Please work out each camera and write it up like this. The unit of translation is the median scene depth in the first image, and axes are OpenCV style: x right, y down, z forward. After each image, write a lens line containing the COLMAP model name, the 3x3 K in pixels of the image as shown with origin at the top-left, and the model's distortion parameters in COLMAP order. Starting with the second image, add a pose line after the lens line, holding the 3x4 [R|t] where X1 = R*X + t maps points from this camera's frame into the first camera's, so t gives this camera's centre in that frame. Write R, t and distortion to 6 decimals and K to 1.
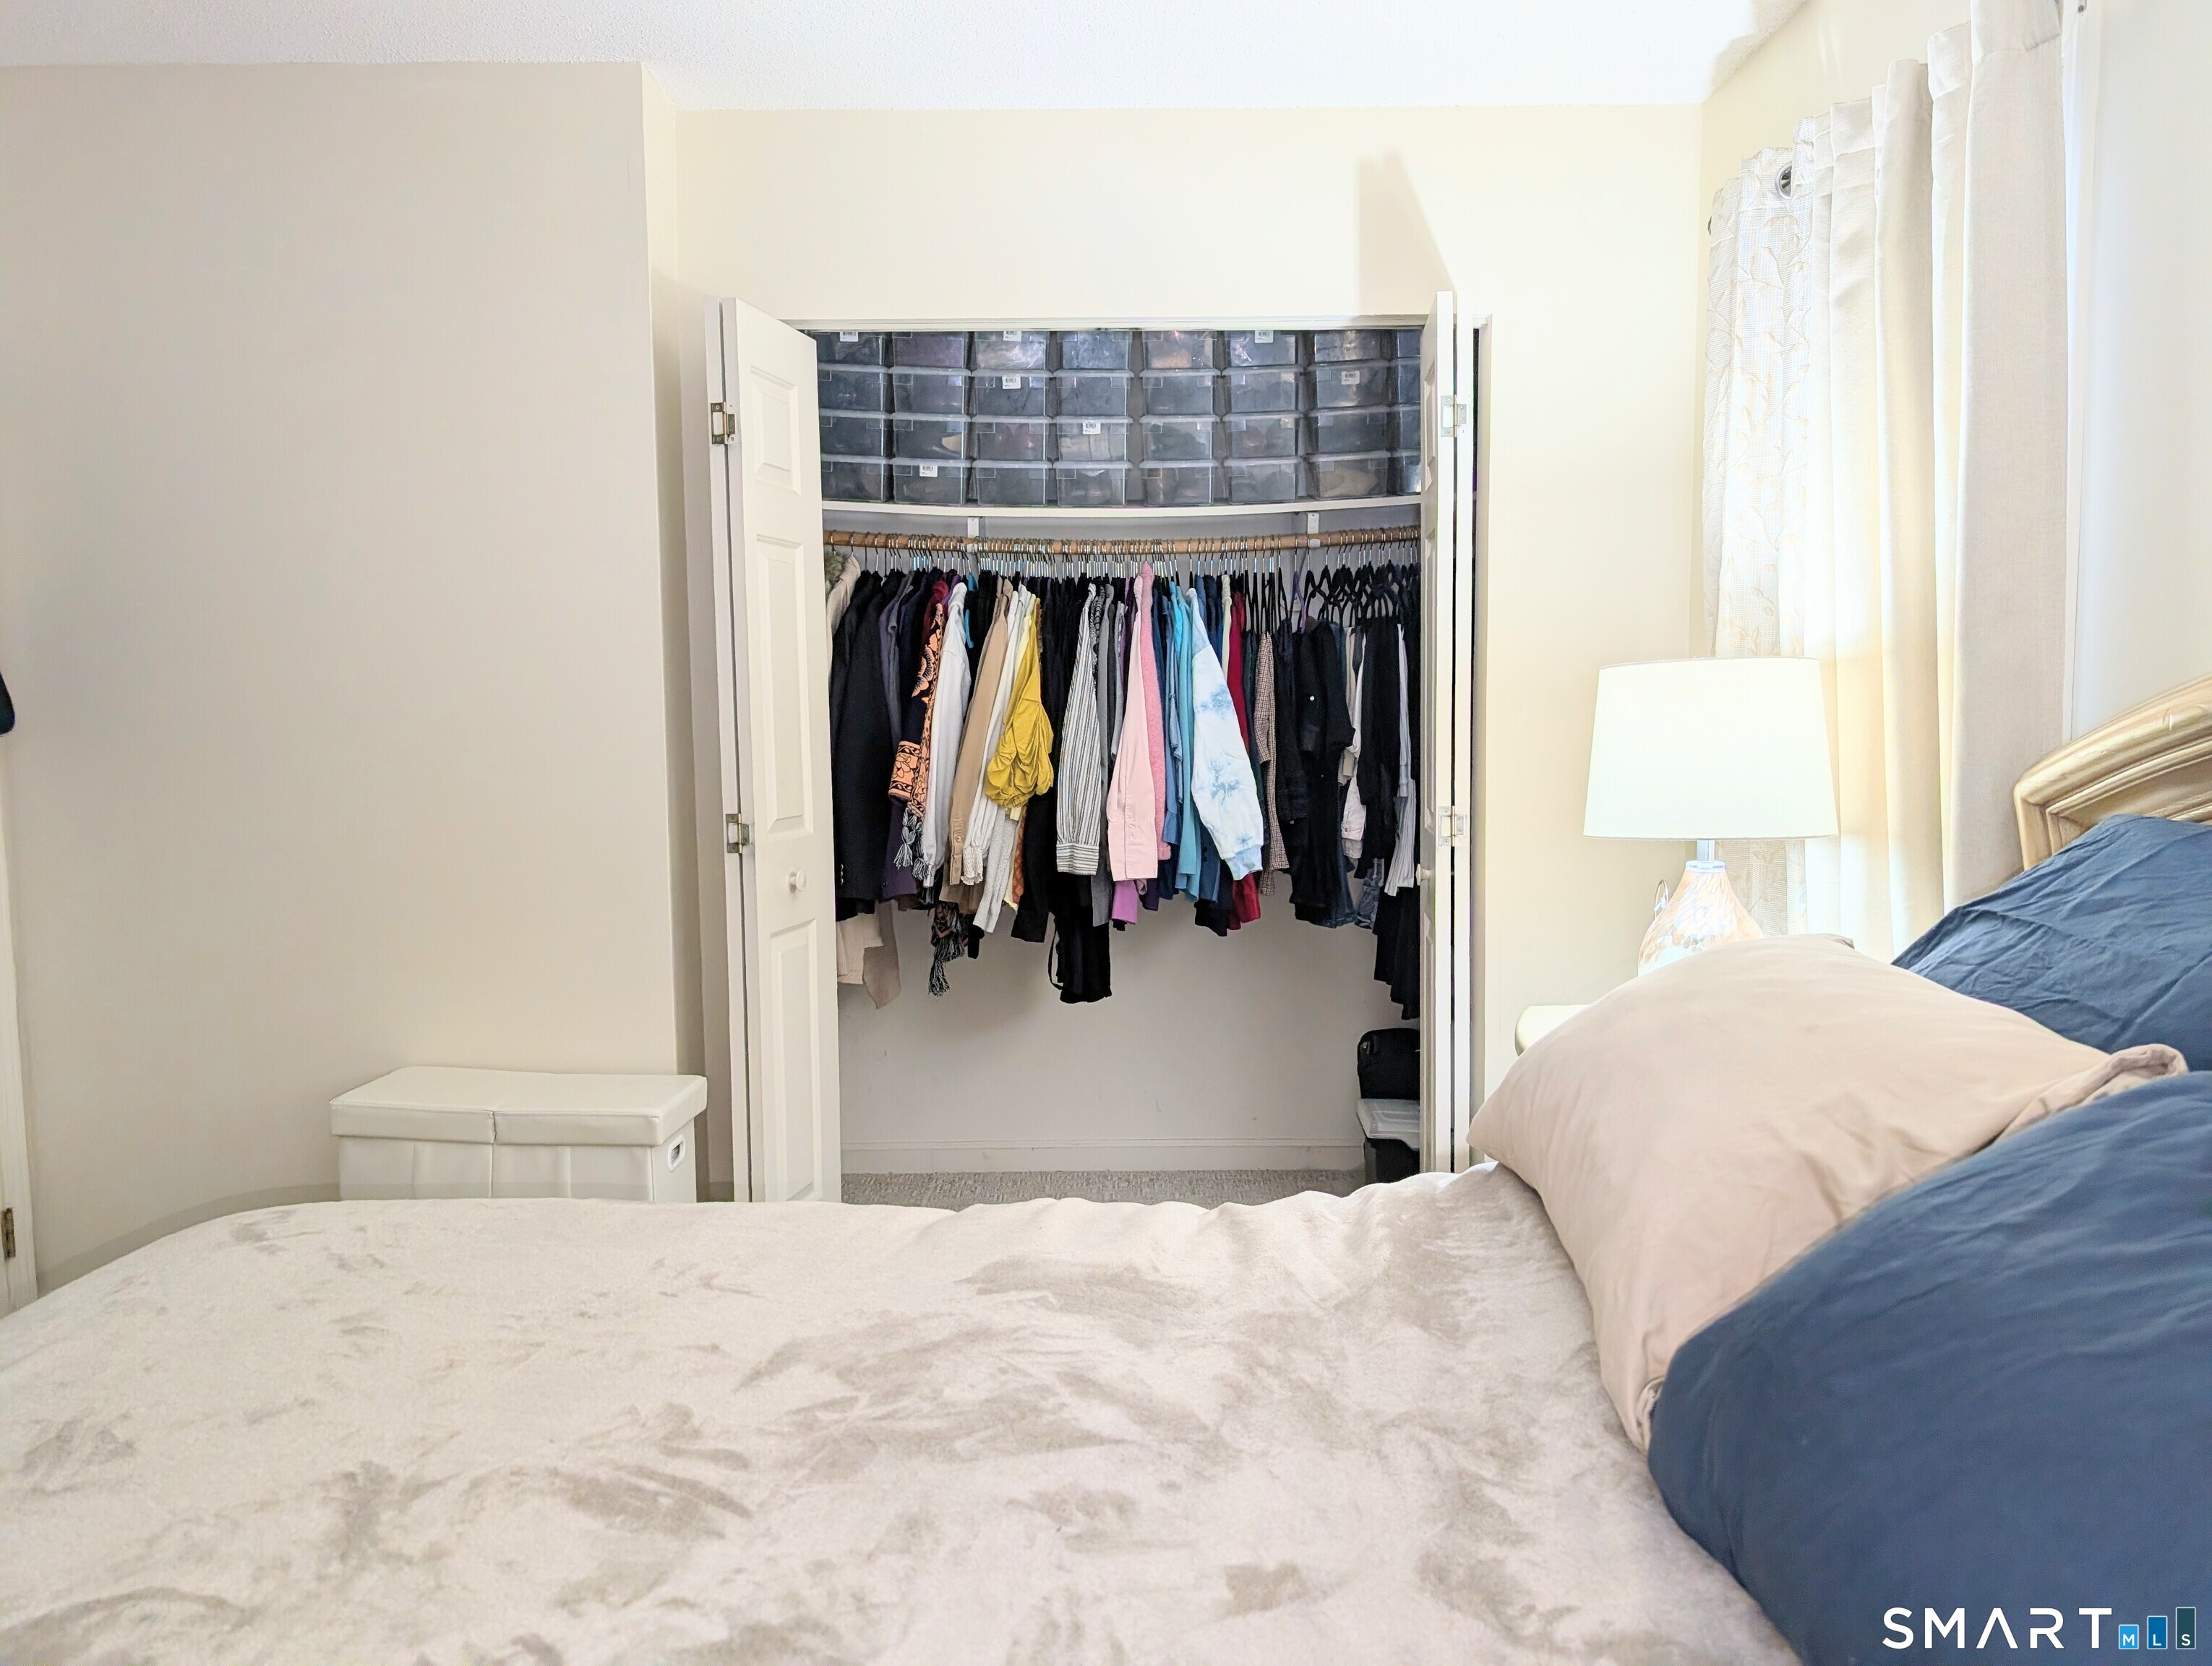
lens RADIAL K [[1599.1, 0, 1116.4], [0, 1599.1, 836.1], [0, 0, 1]] dist [0.032600, -0.033964]
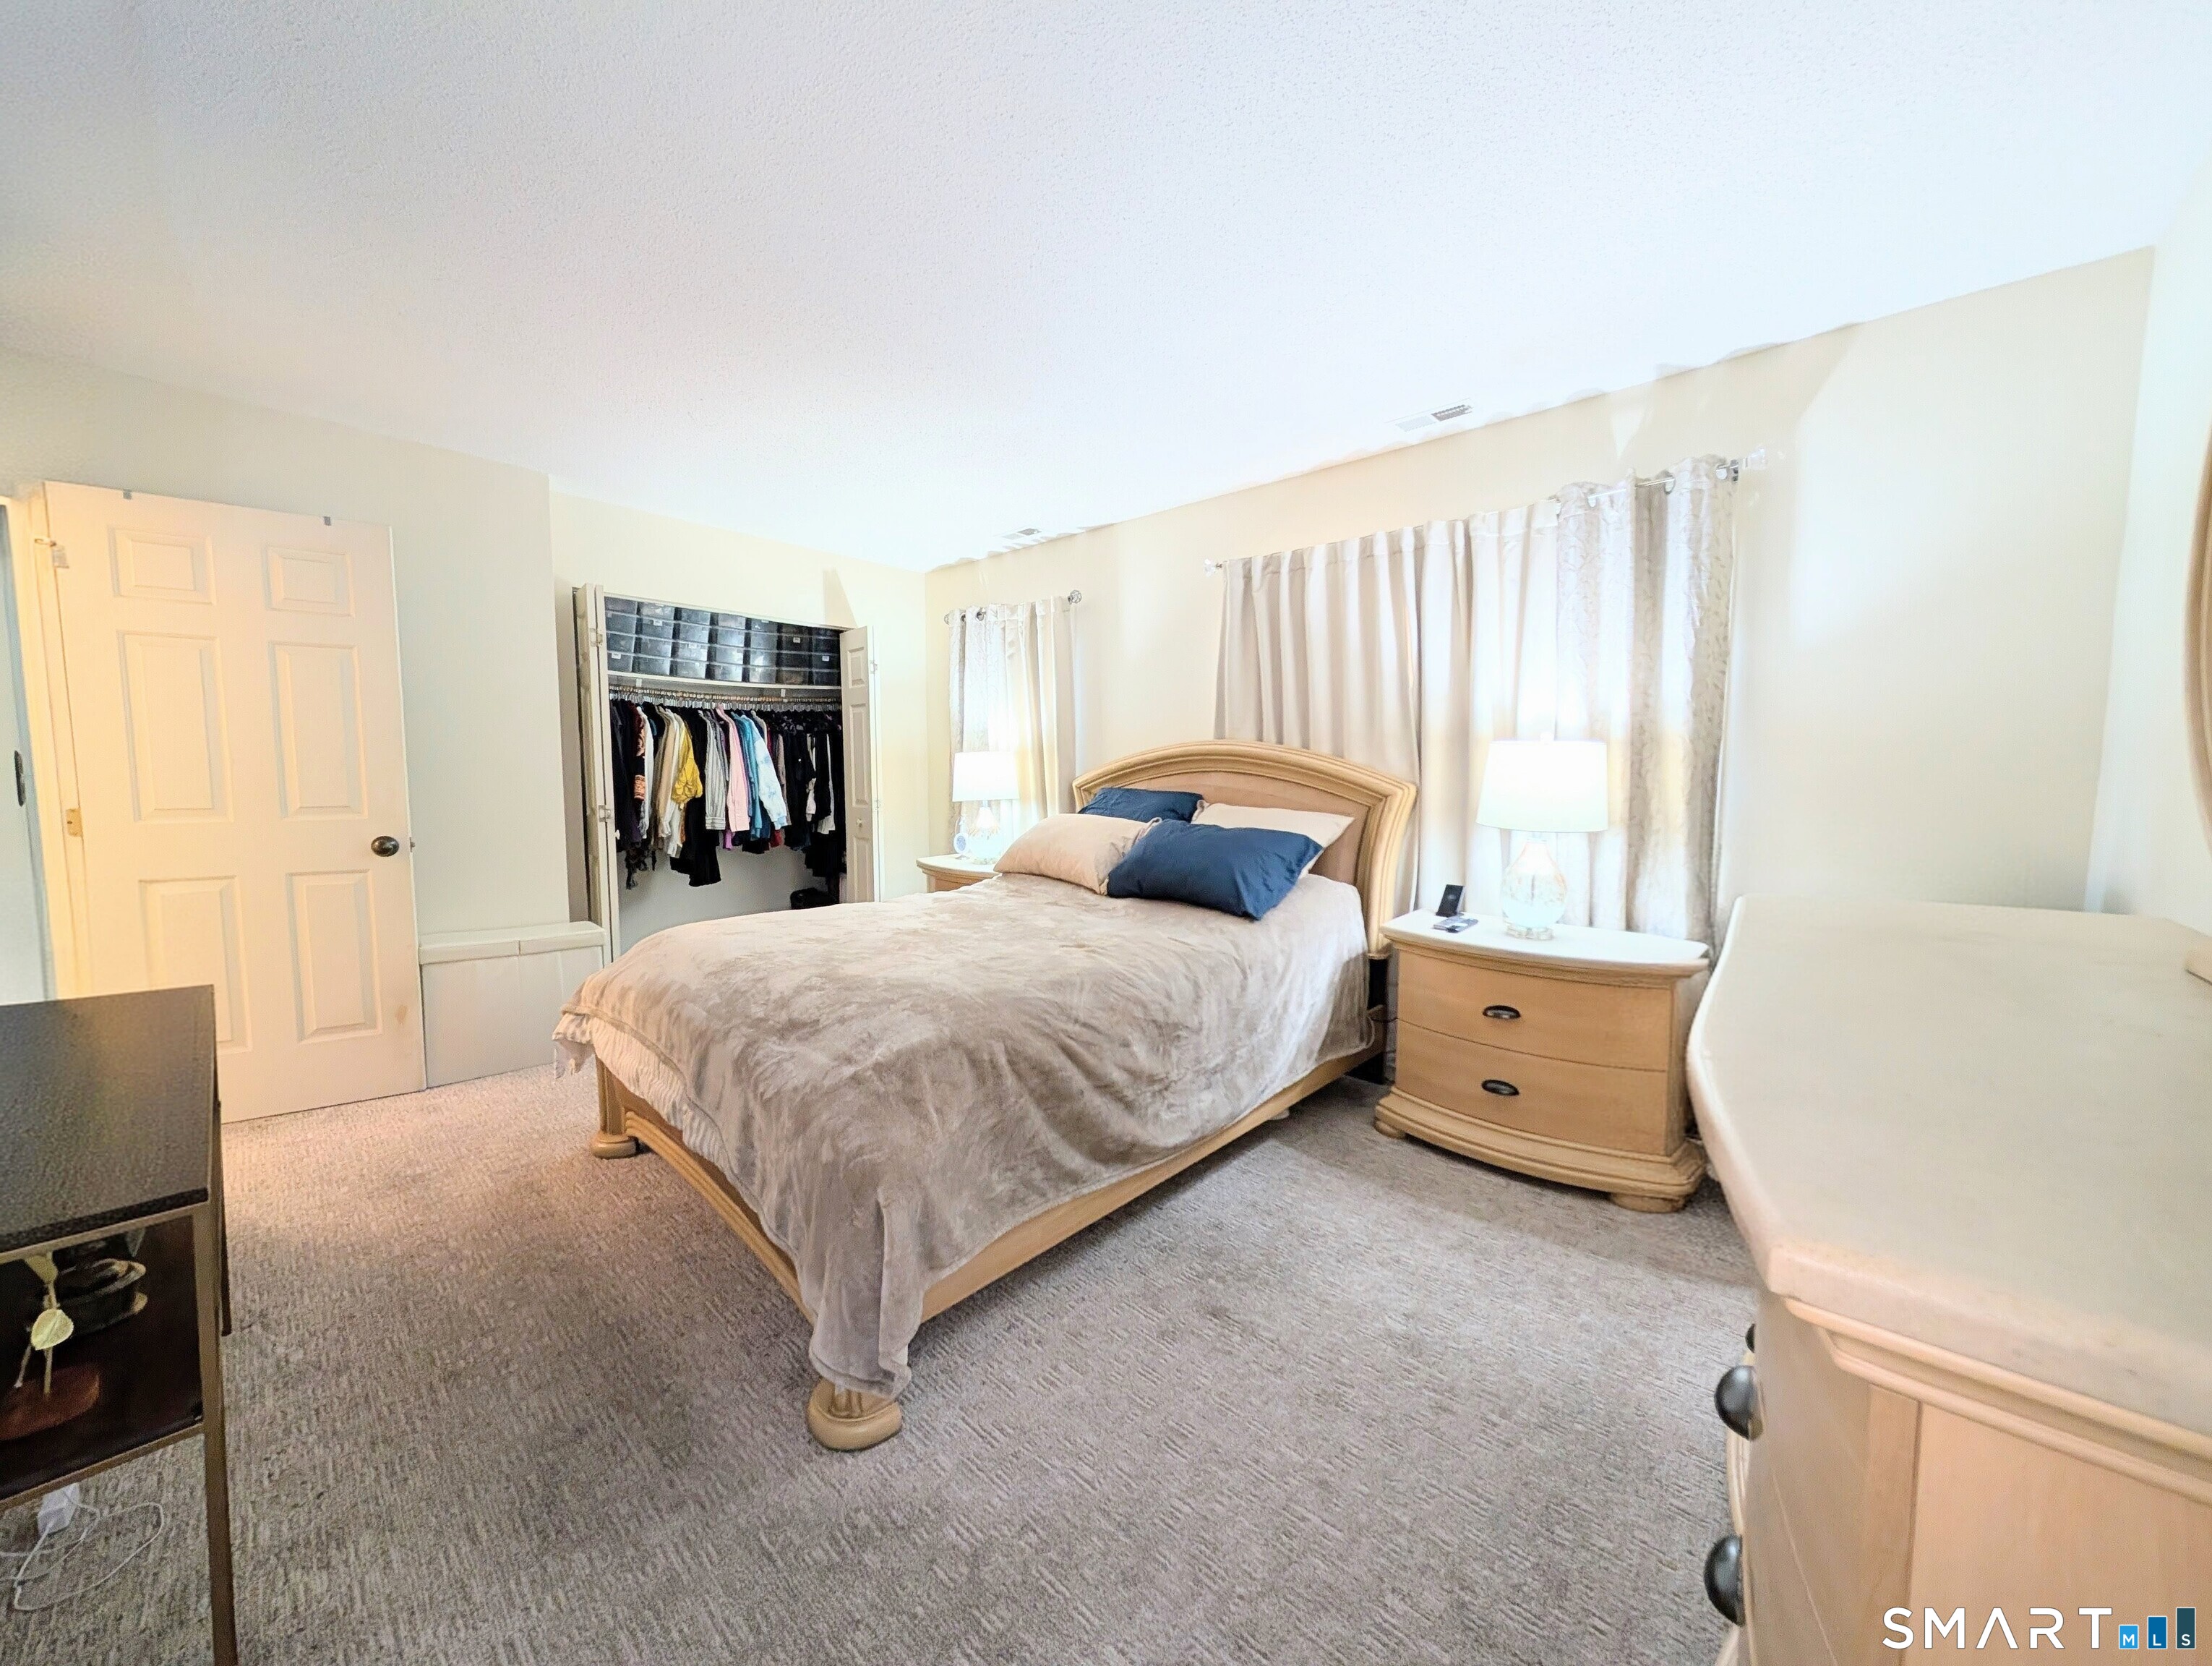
lens RADIAL K [[804.7, 0, 1106.8], [0, 804.7, 822.1], [0, 0, 1]] dist [-0.000562, -0.000567]
pose [[0.678110, -0.038348, 0.733959, -0.523083], [0.049220, 0.998765, 0.006708, 0.033482], [-0.733310, 0.031577, 0.679160, -0.286043]]
